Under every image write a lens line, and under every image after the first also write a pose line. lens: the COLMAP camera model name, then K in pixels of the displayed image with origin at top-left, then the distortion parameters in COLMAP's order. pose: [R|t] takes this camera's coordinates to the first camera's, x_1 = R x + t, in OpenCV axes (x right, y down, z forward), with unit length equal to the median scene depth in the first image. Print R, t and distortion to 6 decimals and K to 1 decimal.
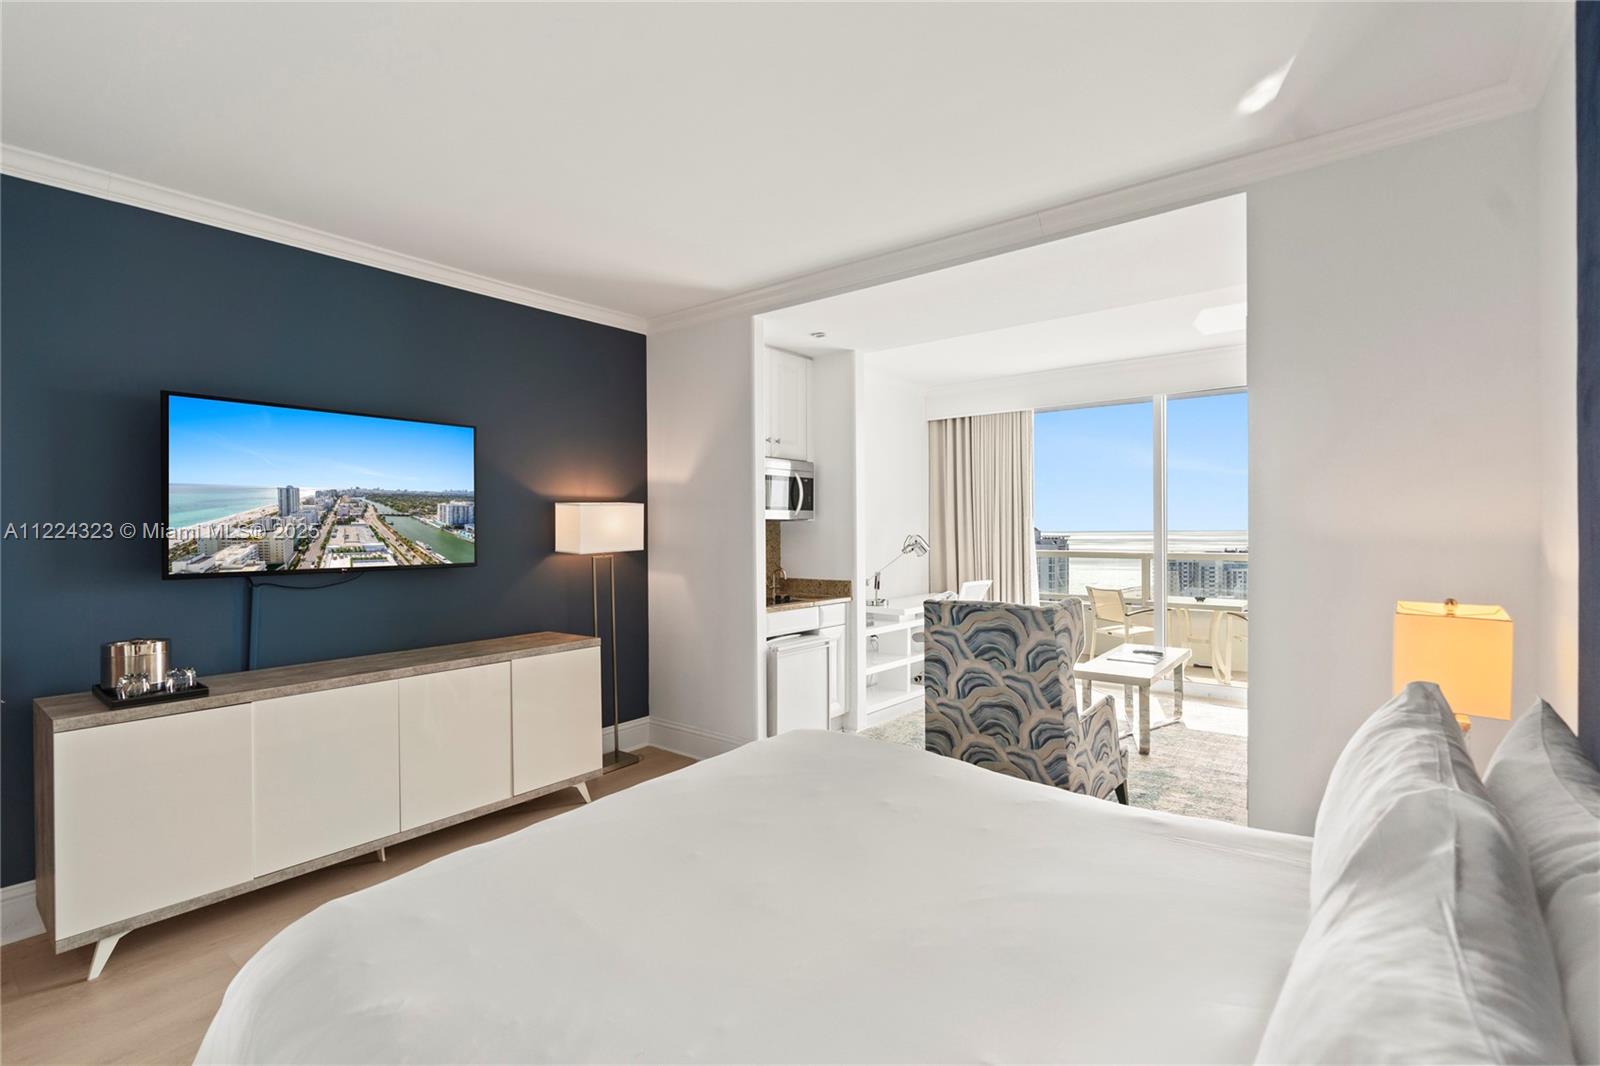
lens RADIAL K [[734.6, 0, 805.3], [0, 734.6, 531.7], [0, 0, 1]] dist [-0.011508, 0.004738]
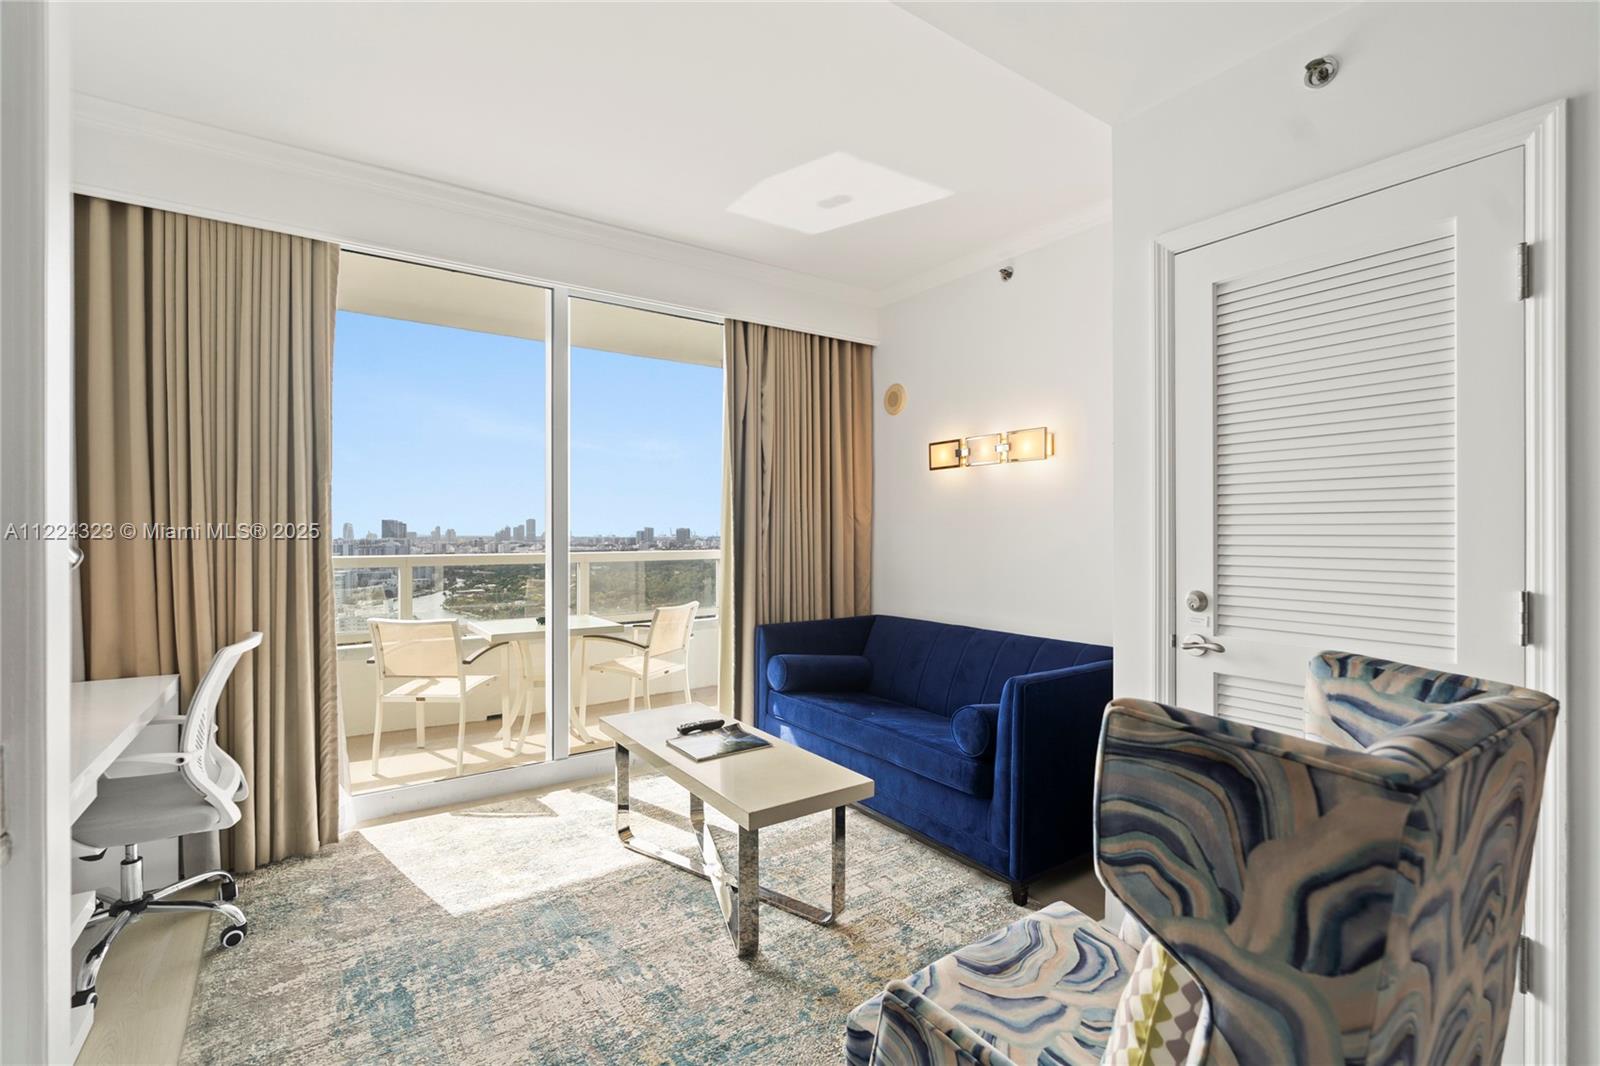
lens RADIAL K [[719.5, 0, 803.5], [0, 719.5, 527.0], [0, 0, 1]] dist [-0.008359, 0.001220]
pose [[0.289003, 0.010875, 0.957266, -0.063243], [0.002765, 0.999922, -0.012194, 0.028503], [-0.957324, 0.006171, 0.288950, 1.171849]]
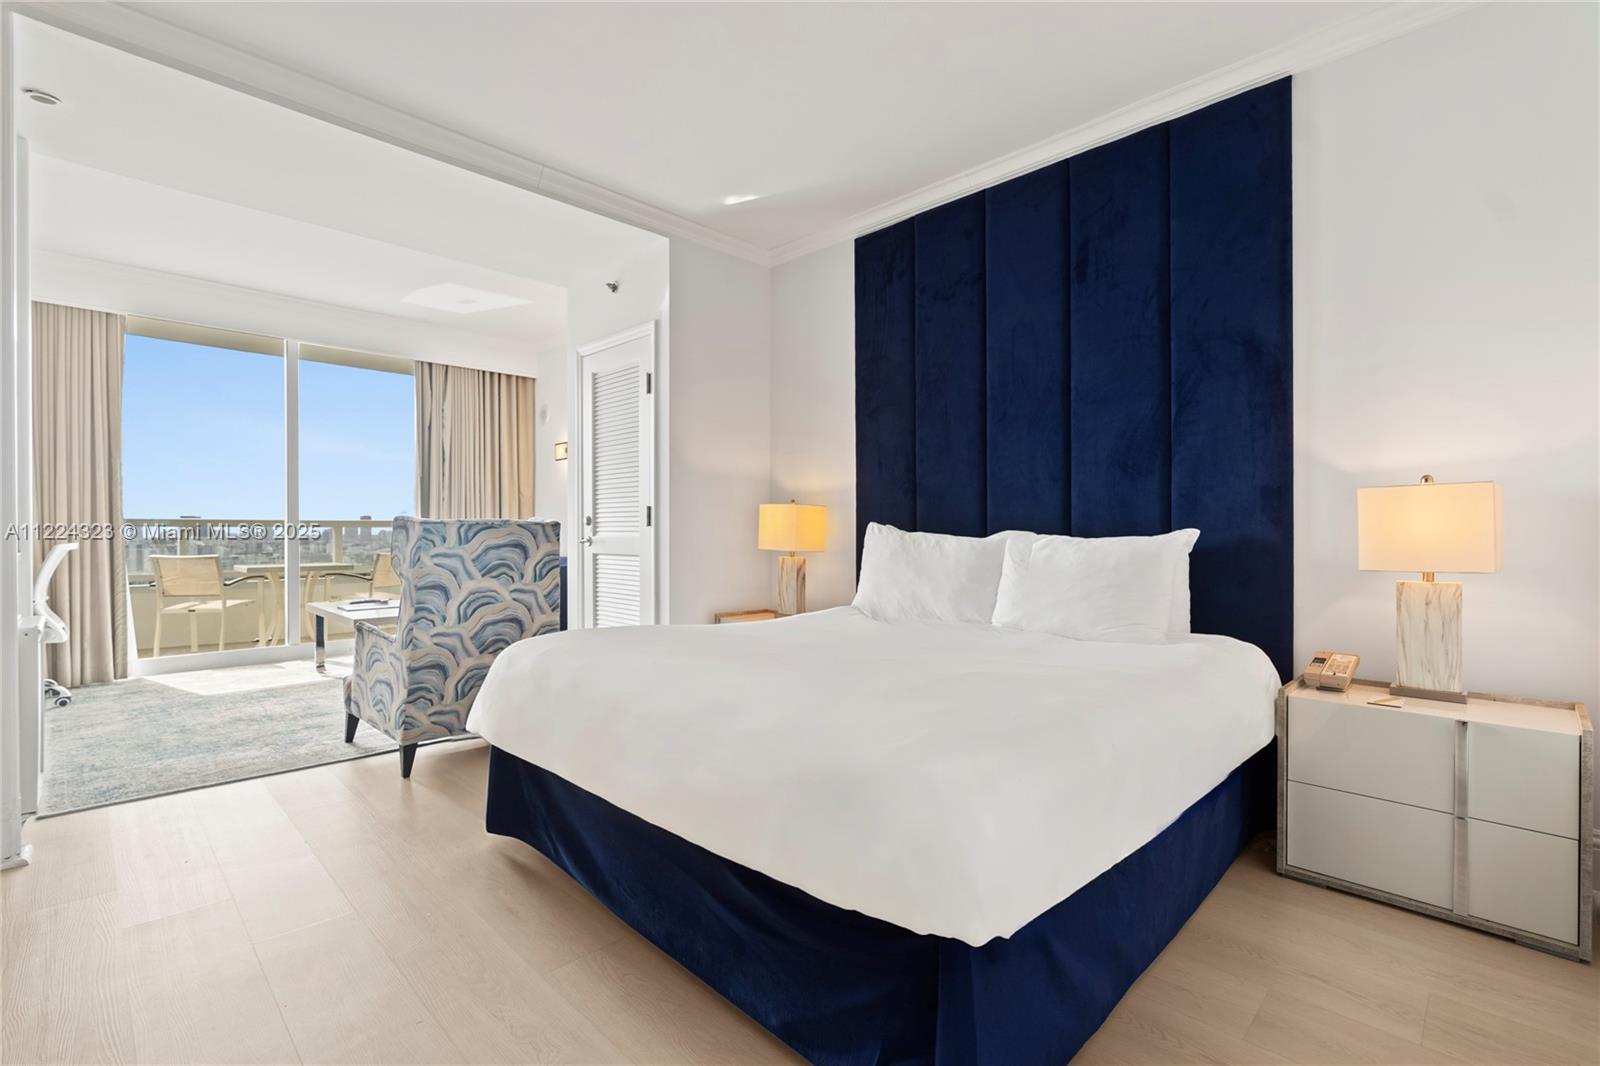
lens RADIAL K [[722.9, 0, 804.7], [0, 722.9, 532.6], [0, 0, 1]] dist [-0.010157, 0.004431]
pose [[0.109339, 0.001725, 0.994003, -0.674926], [0.003593, 0.999991, -0.002131, 0.114709], [-0.993998, 0.003804, 0.109332, 0.458080]]
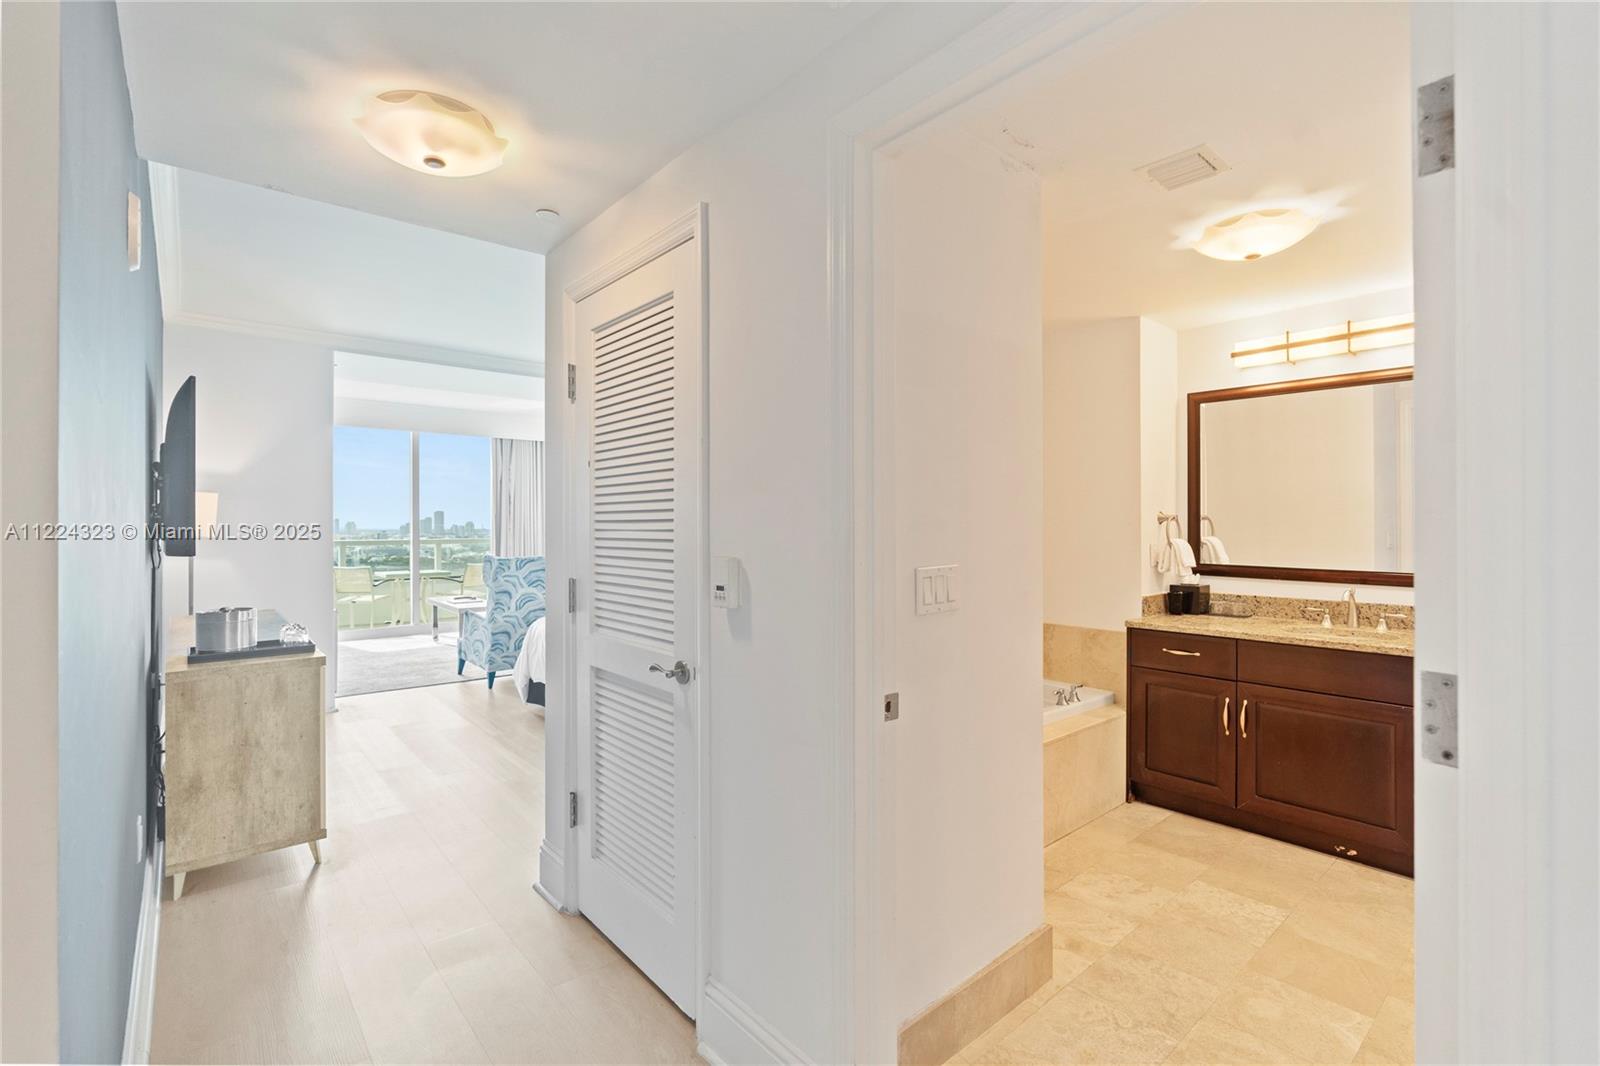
lens RADIAL K [[719.5, 0, 803.5], [0, 719.5, 527.0], [0, 0, 1]] dist [-0.008359, 0.001220]
pose [[0.185476, -0.000263, 0.982649, -1.446321], [0.004946, 0.999988, -0.000666, 0.021665], [-0.982636, 0.004984, 0.185475, -0.046071]]
